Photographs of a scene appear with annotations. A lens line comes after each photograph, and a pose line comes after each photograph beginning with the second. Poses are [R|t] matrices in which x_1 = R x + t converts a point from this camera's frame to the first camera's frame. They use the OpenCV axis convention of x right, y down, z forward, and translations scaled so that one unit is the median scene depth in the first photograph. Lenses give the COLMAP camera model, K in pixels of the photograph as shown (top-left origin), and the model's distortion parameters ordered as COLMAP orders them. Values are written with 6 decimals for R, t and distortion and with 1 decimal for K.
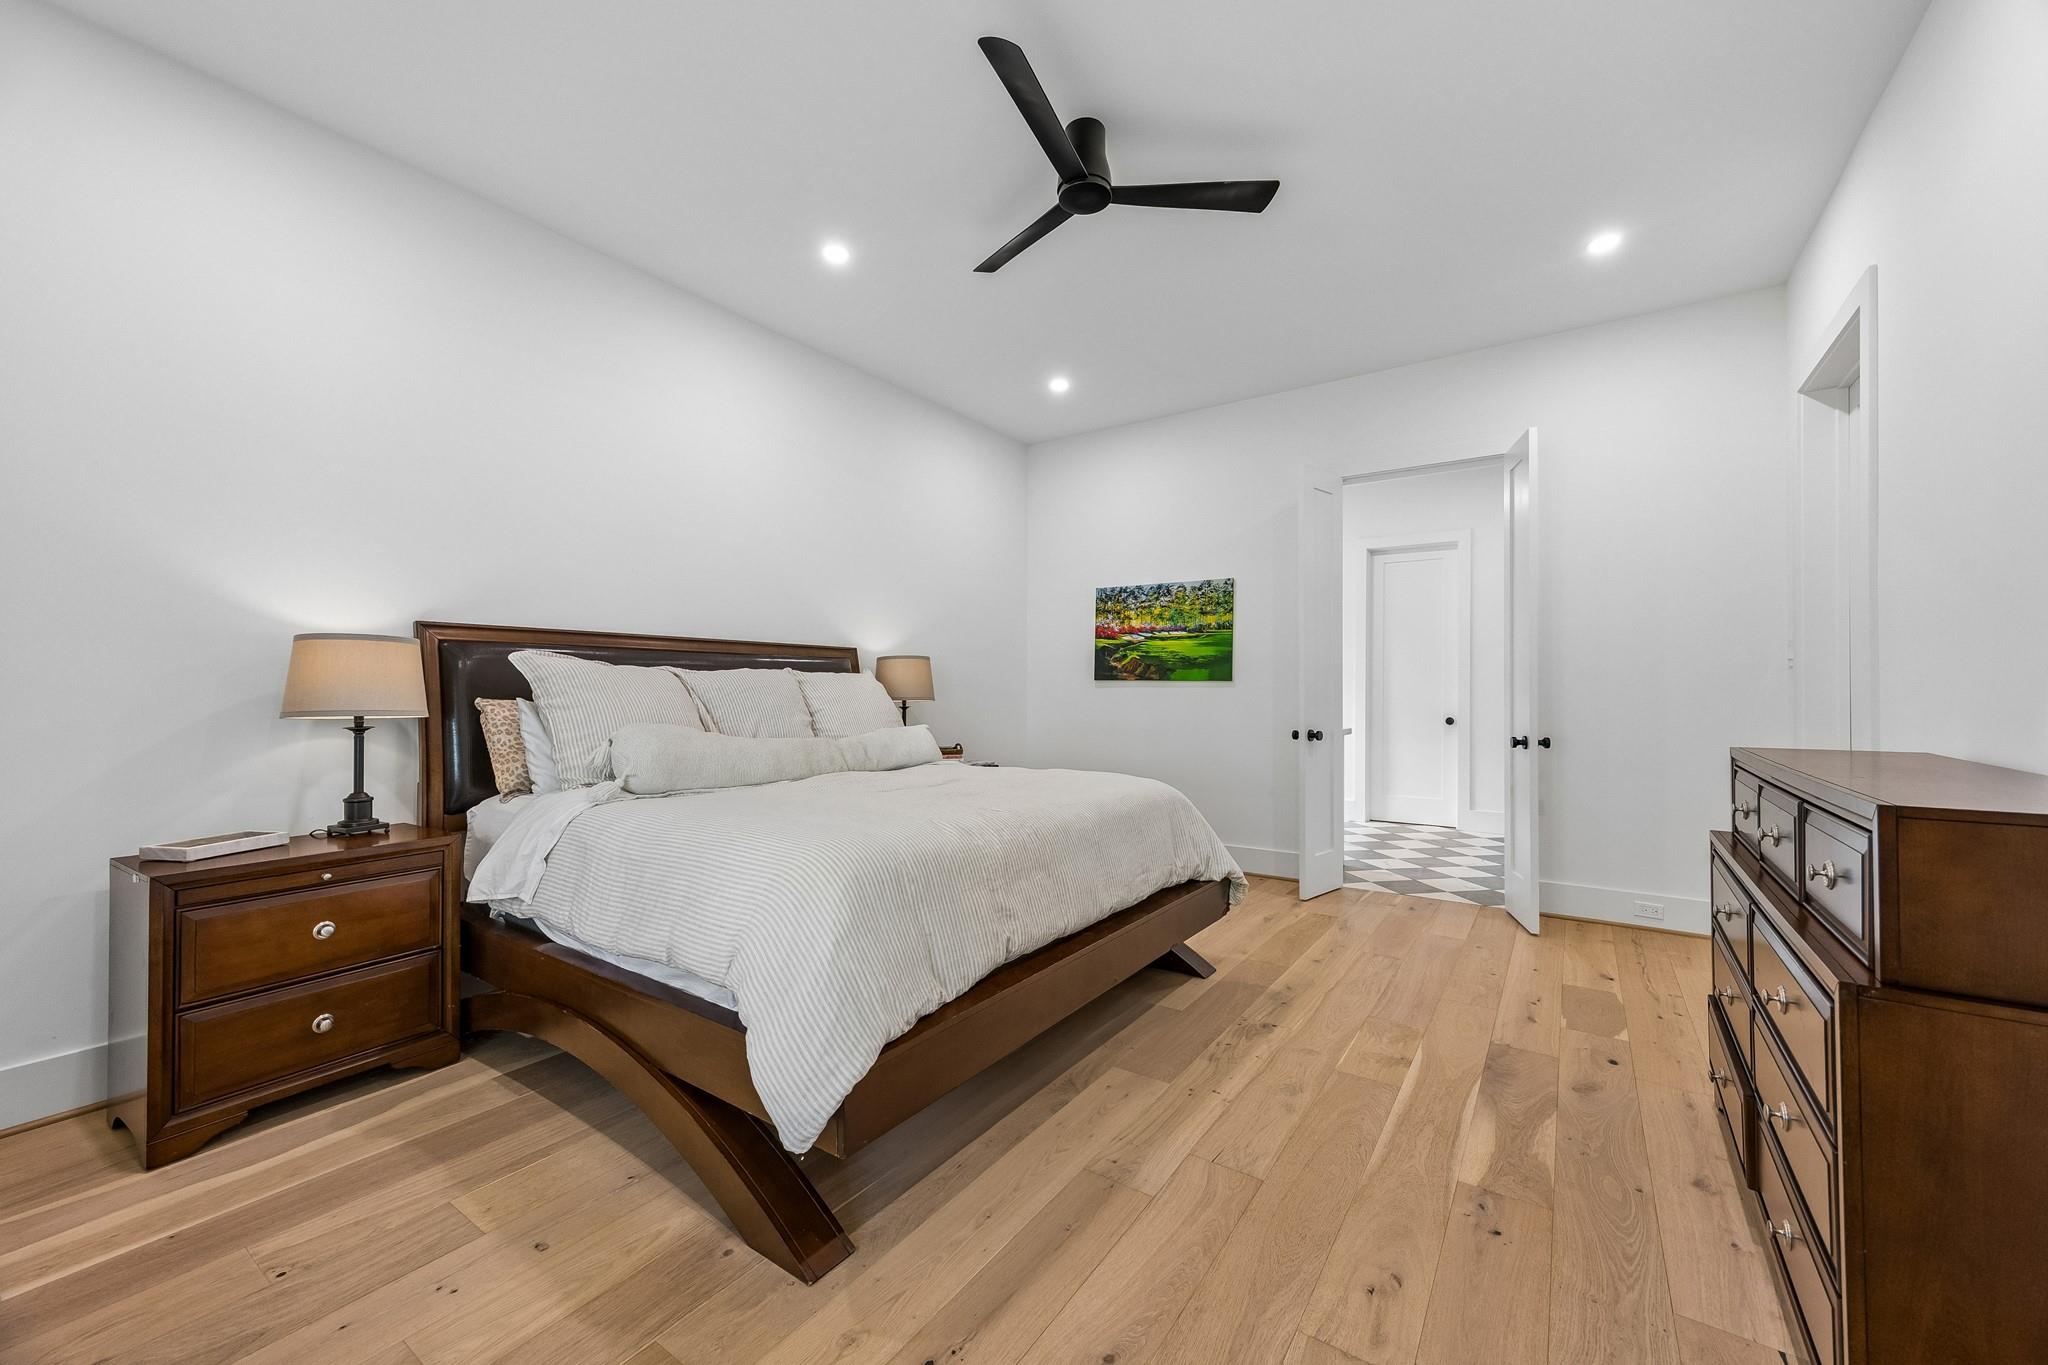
lens RADIAL K [[811.4, 0, 1027.6], [0, 811.4, 688.4], [0, 0, 1]] dist [-0.000909, -0.000069]
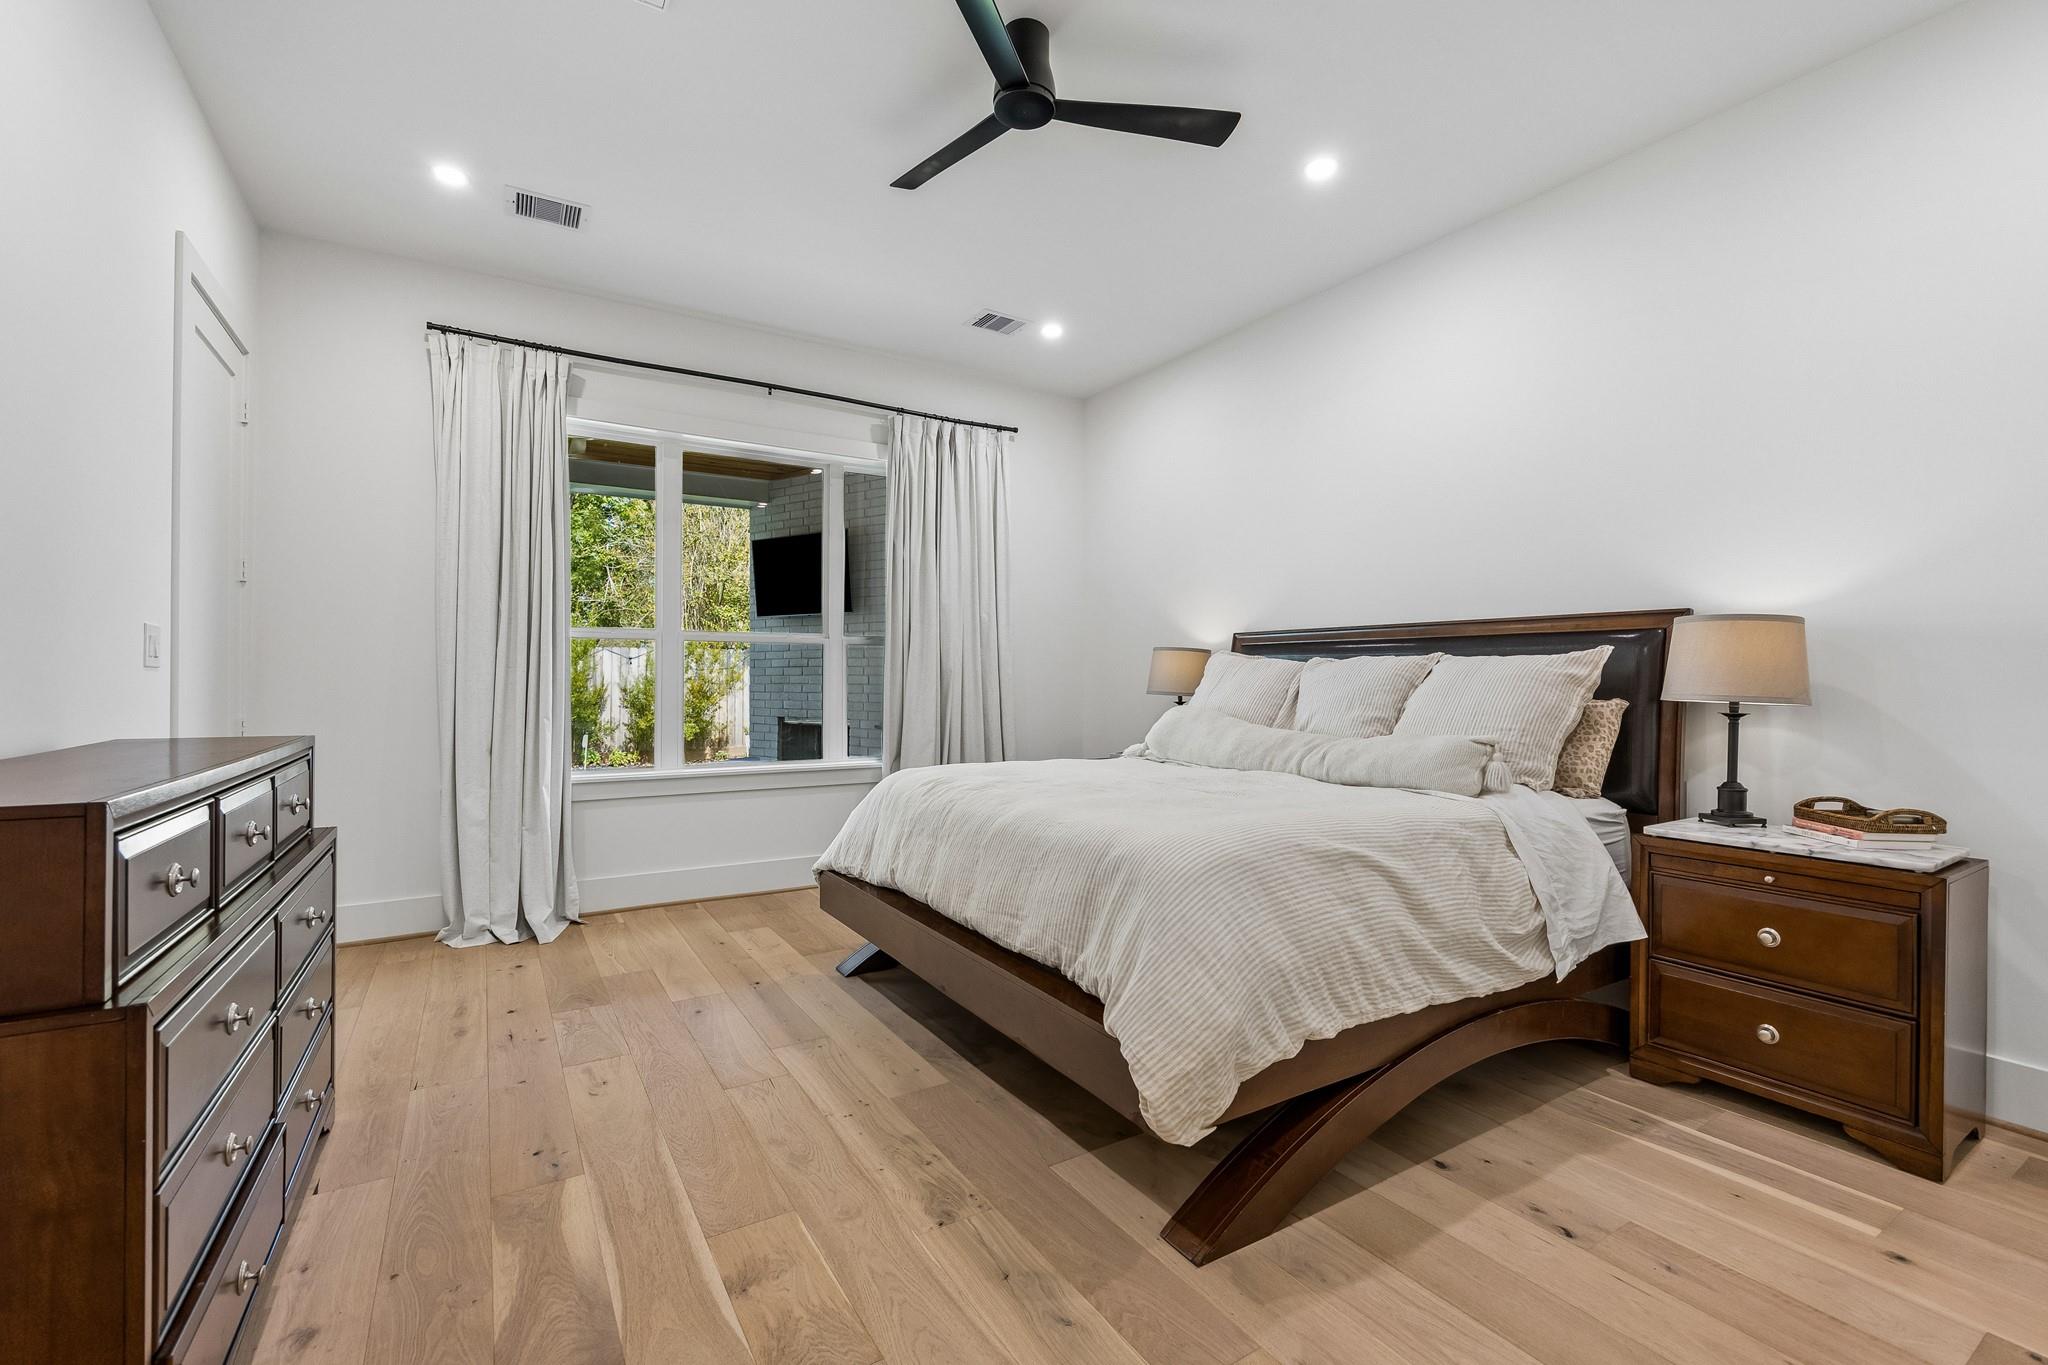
lens RADIAL K [[891.4, 0, 1031.3], [0, 891.4, 678.8], [0, 0, 1]] dist [0.000916, 0.000556]
pose [[-0.411987, 0.005101, -0.911175, 1.102450], [0.009082, 0.999958, 0.001492, -0.001930], [0.911144, -0.007661, -0.412016, 1.658300]]
